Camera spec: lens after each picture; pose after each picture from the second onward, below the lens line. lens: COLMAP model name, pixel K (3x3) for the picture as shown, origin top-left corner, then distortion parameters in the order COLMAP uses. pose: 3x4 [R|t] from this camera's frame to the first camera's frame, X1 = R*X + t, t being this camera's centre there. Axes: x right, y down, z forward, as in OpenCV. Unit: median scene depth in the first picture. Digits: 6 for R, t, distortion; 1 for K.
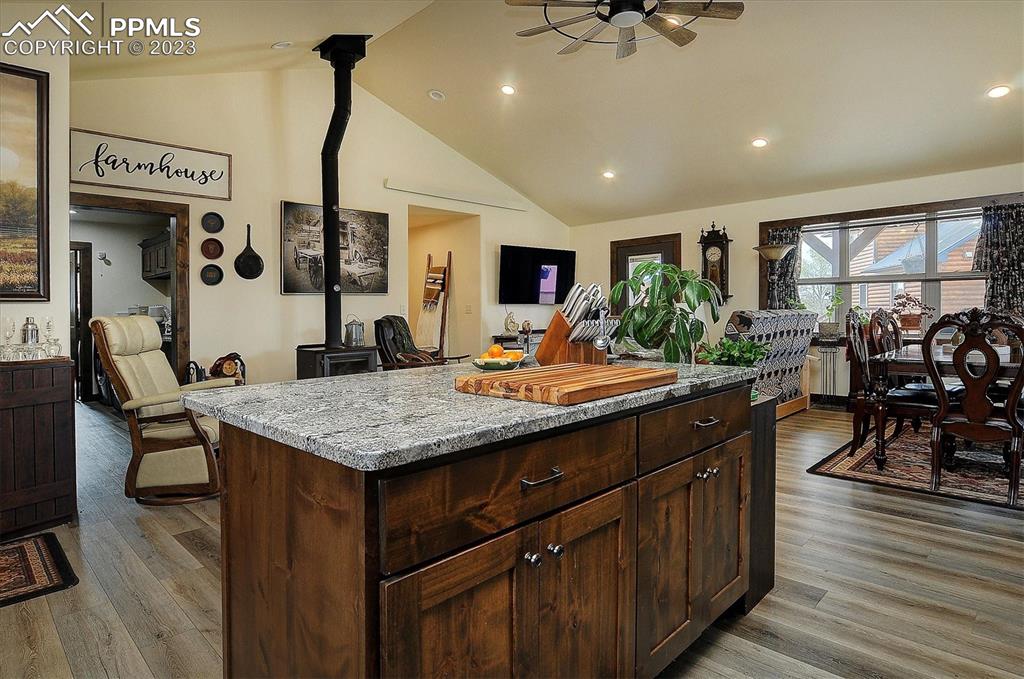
lens RADIAL K [[554.2, 0, 513.7], [0, 554.2, 322.7], [0, 0, 1]] dist [-0.011528, 0.004654]
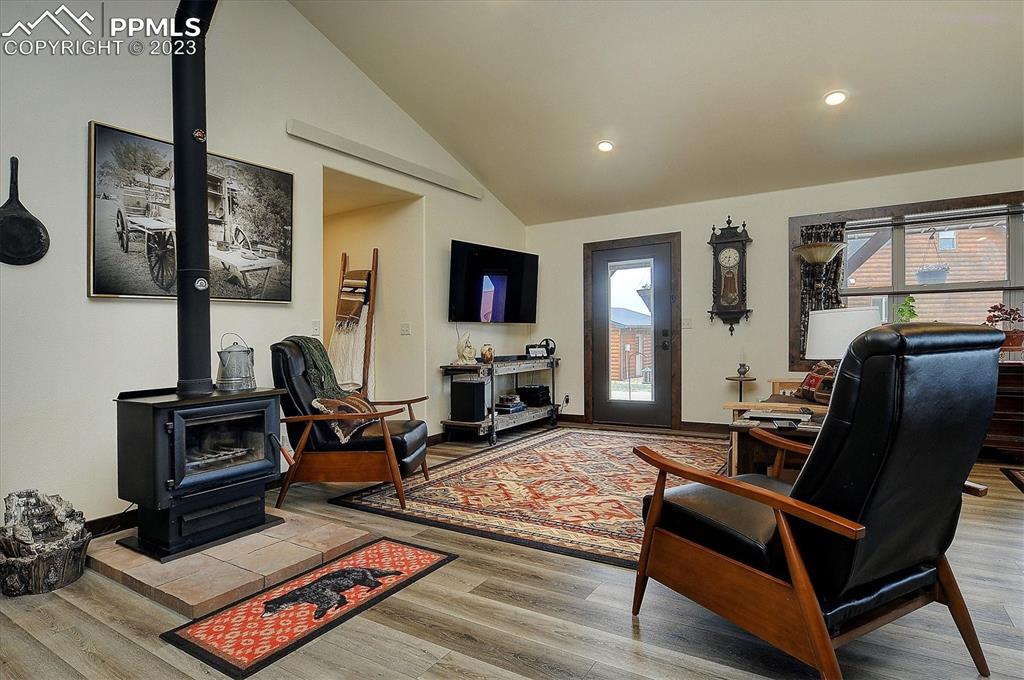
lens RADIAL K [[554.2, 0, 523.5], [0, 554.2, 328.9], [0, 0, 1]] dist [-0.011528, 0.004654]
pose [[0.976169, -0.003569, 0.216982, -0.114441], [0.011459, 0.999318, -0.035112, 0.002769], [-0.216708, 0.036761, 0.975544, 0.359264]]
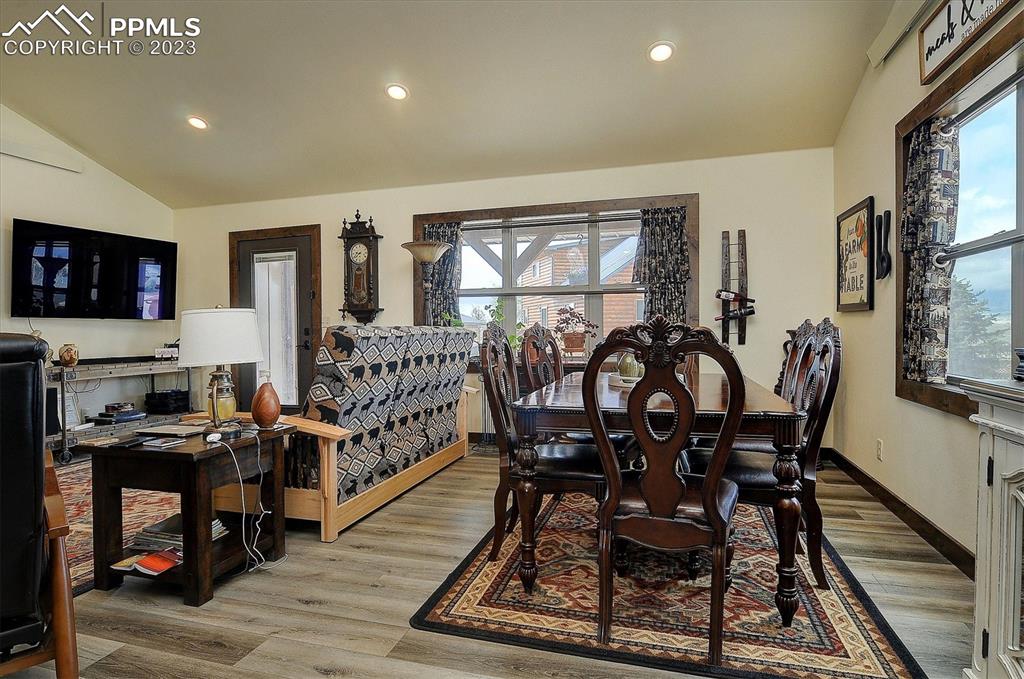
lens RADIAL K [[554.2, 0, 501.7], [0, 554.2, 338.6], [0, 0, 1]] dist [-0.011528, 0.004654]
pose [[0.886839, -0.006890, 0.462027, 0.222293], [0.011125, 0.999917, -0.006443, -0.001420], [-0.461945, 0.010854, 0.886842, 0.293118]]
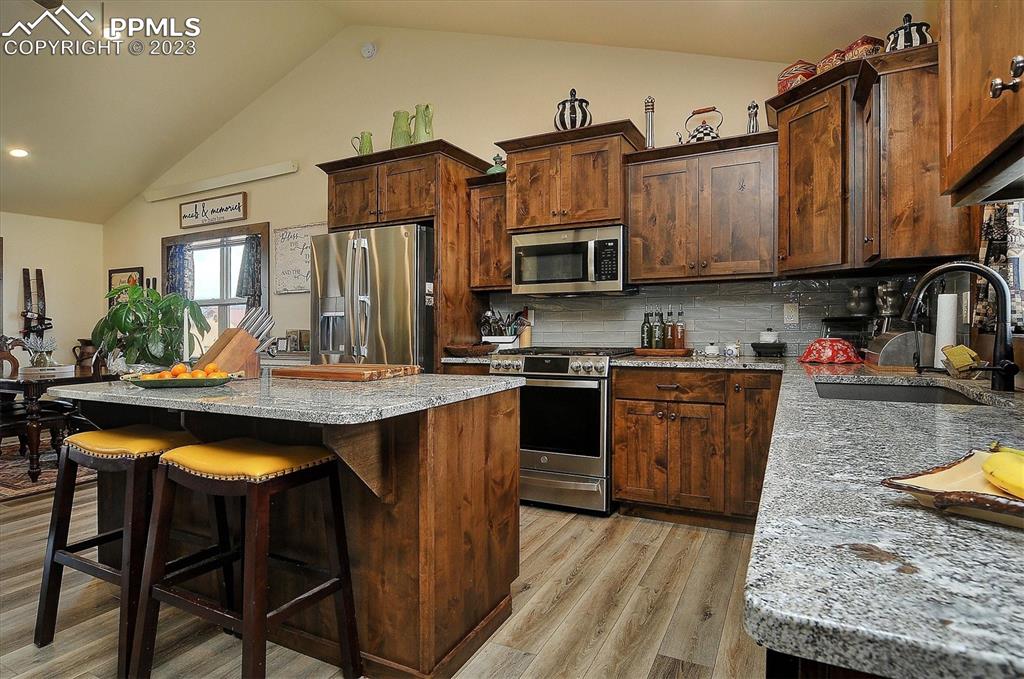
lens RADIAL K [[554.2, 0, 503.7], [0, 554.2, 334.4], [0, 0, 1]] dist [-0.011528, 0.004654]
pose [[-0.271395, -0.003112, 0.962463, -0.423906], [0.043476, 0.998934, 0.015490, -0.002621], [-0.961486, 0.046048, -0.270971, 0.237412]]
